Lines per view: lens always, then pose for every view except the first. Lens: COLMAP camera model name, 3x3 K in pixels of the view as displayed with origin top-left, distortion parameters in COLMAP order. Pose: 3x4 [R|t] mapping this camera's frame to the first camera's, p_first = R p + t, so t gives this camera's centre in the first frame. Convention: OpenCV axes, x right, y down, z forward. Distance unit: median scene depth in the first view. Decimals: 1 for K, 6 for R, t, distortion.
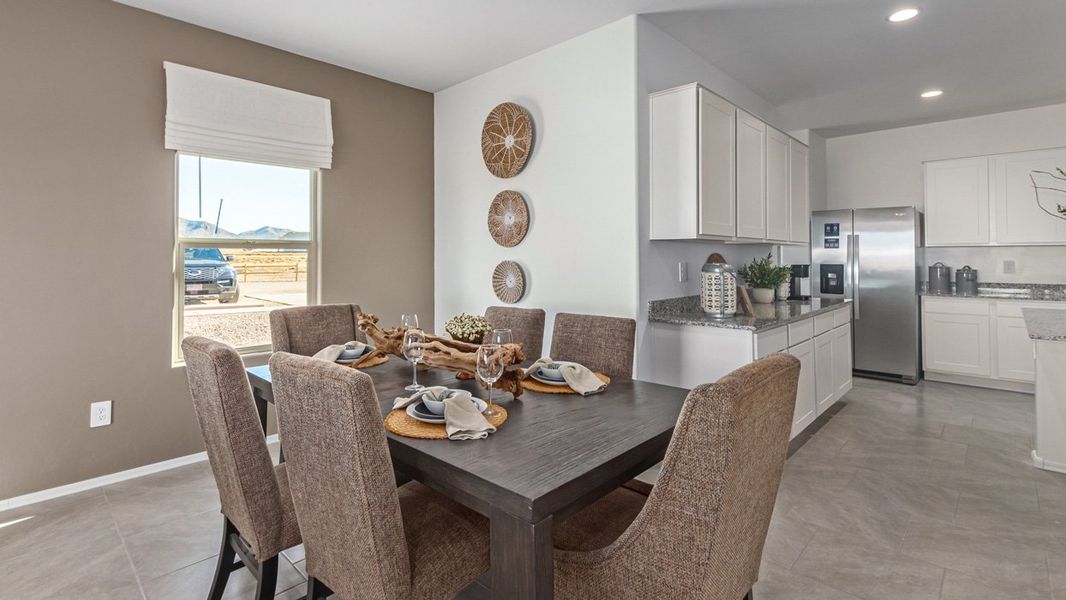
lens RADIAL K [[488.4, 0, 534.5], [0, 488.4, 251.3], [0, 0, 1]] dist [0.002546, -0.000491]
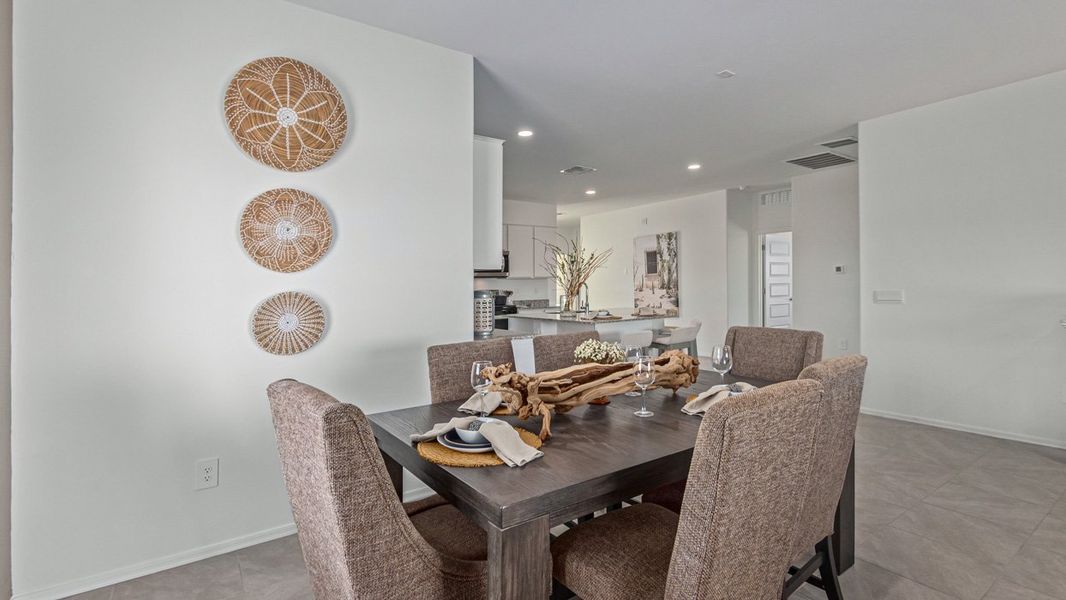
lens RADIAL K [[488.4, 0, 527.8], [0, 488.4, 309.9], [0, 0, 1]] dist [0.002546, -0.000491]
pose [[0.193811, -0.049957, 0.979766, -0.492305], [0.003547, 0.998732, 0.050222, 0.008235], [-0.981032, -0.006259, 0.193743, 0.394994]]
